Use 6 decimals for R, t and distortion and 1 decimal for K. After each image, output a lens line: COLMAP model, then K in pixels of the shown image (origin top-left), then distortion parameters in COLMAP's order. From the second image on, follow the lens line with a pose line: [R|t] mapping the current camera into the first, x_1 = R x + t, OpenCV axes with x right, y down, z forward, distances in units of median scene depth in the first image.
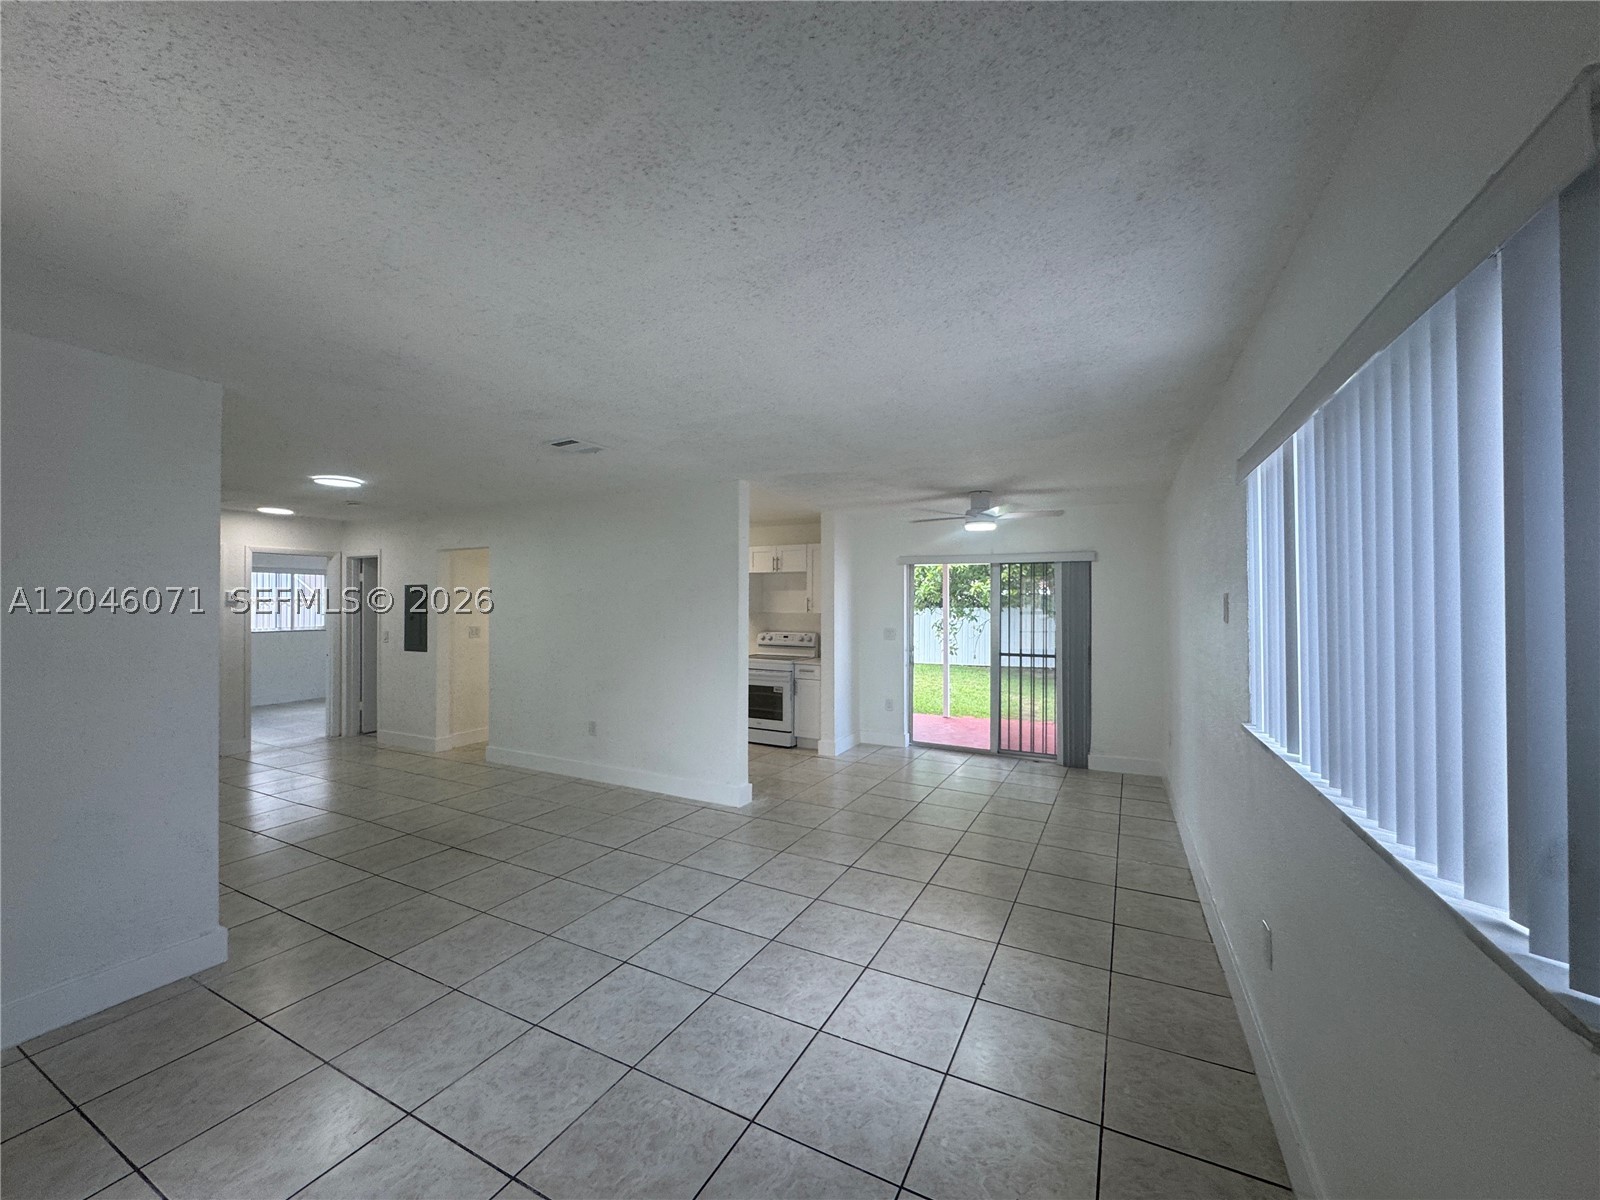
lens RADIAL K [[638.4, 0, 798.0], [0, 638.4, 597.0], [0, 0, 1]] dist [-0.000775, 0.000430]
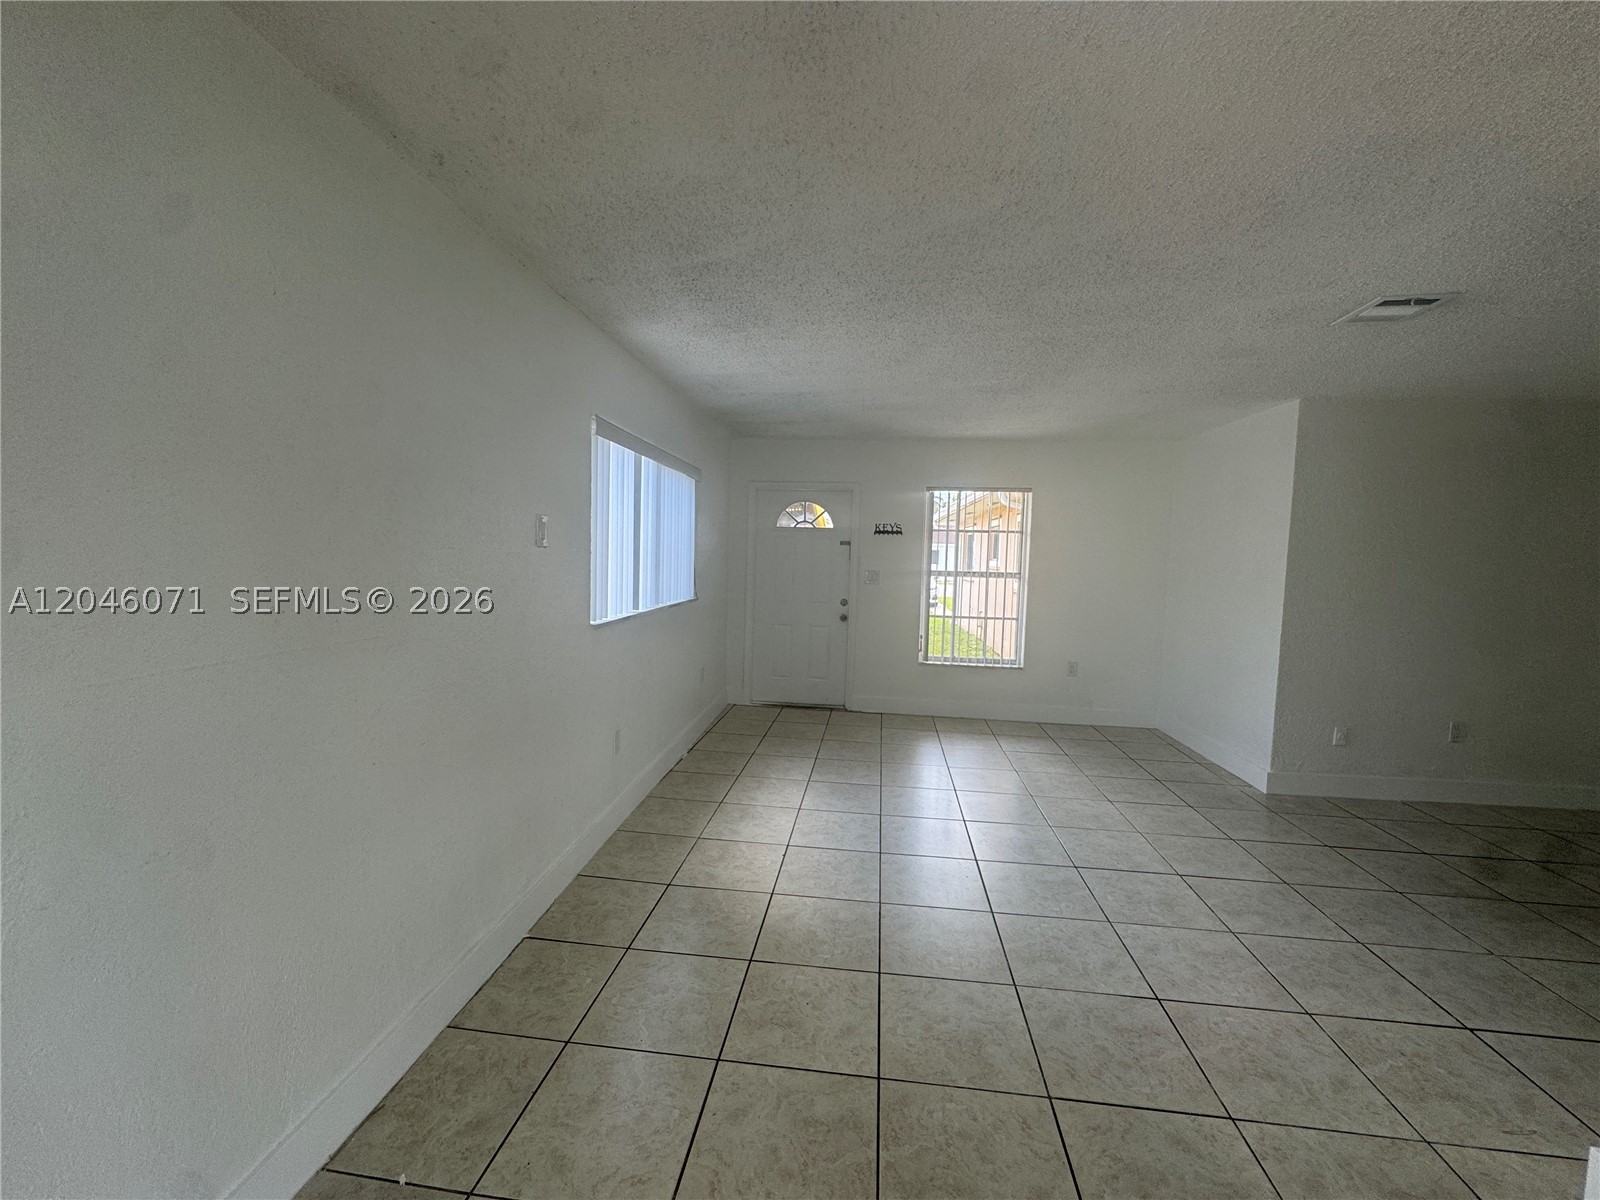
lens RADIAL K [[638.4, 0, 798.0], [0, 638.4, 597.0], [0, 0, 1]] dist [-0.000775, 0.000430]
pose [[-0.938882, -0.001587, -0.344235, 0.544368], [-0.021123, 0.998371, 0.053010, 0.046891], [0.343590, 0.057041, -0.937386, 1.687356]]
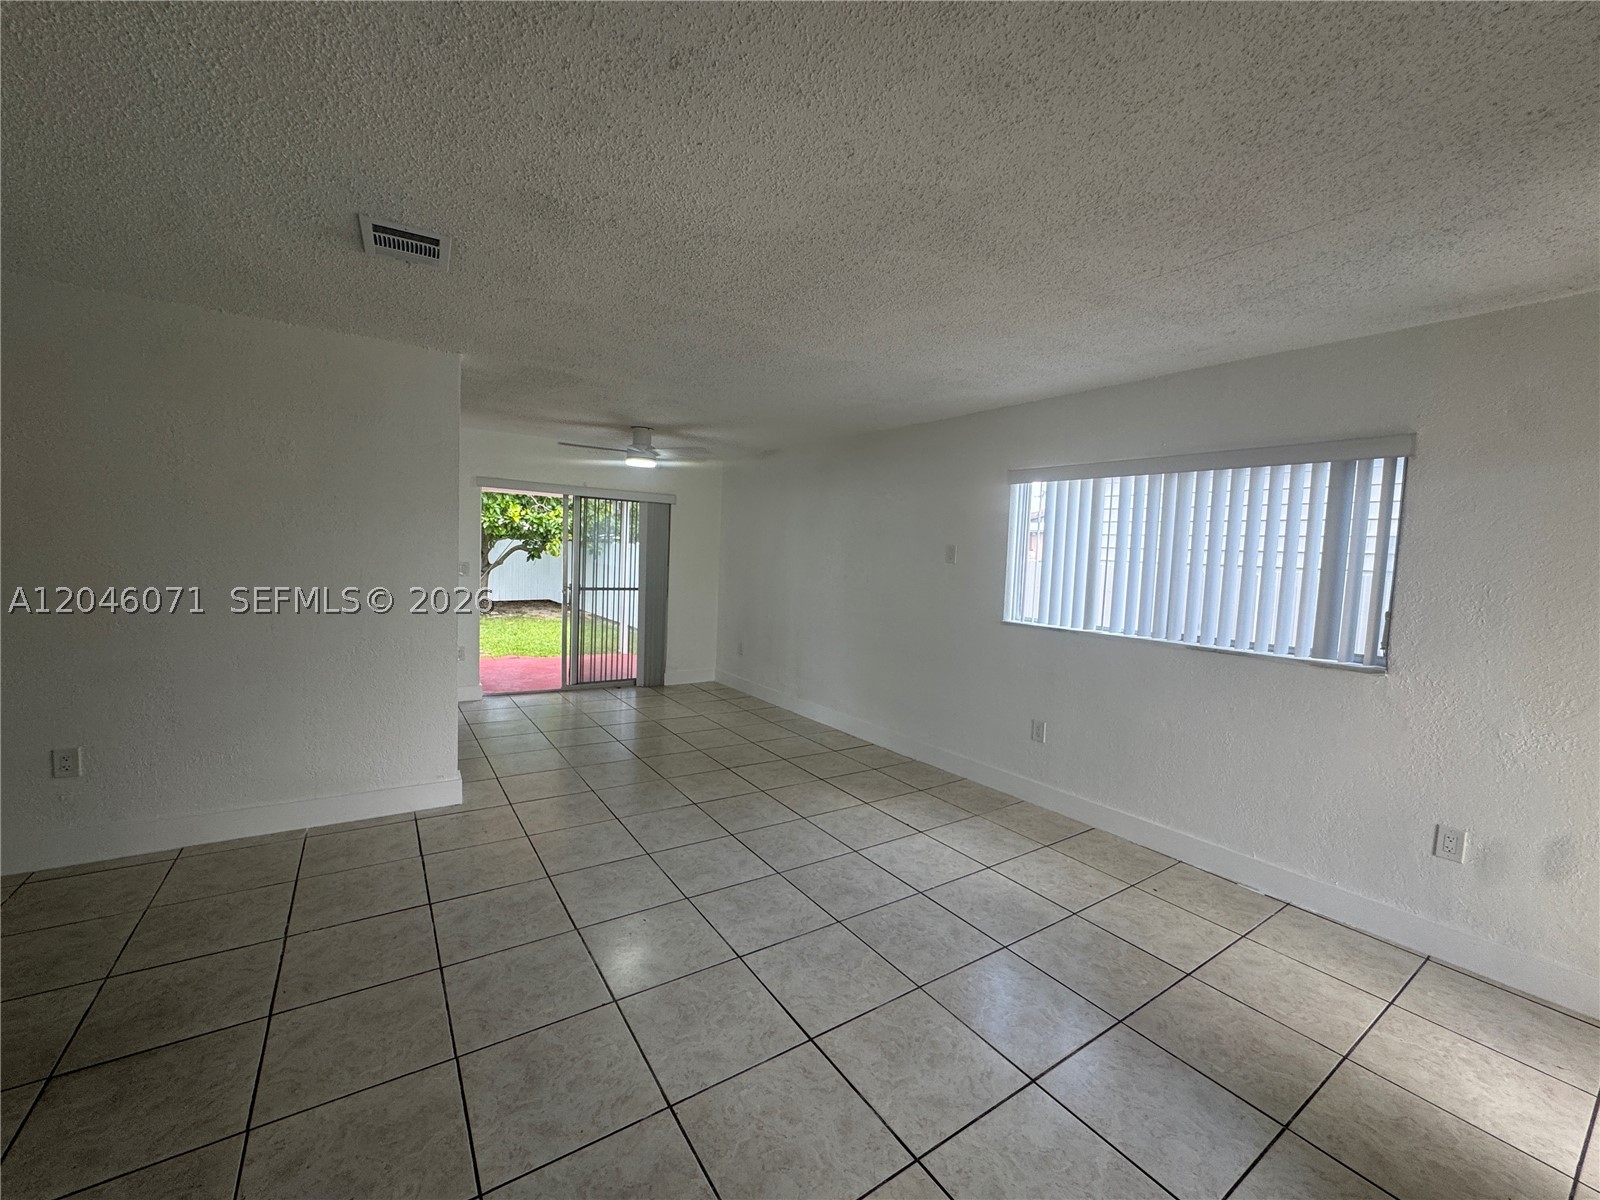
lens RADIAL K [[638.4, 0, 798.0], [0, 638.4, 597.0], [0, 0, 1]] dist [-0.000775, 0.000430]
pose [[0.477568, -0.042453, 0.877568, -0.814301], [-0.051434, 0.995768, 0.076161, 0.018097], [-0.877088, -0.081509, 0.473364, 0.476501]]
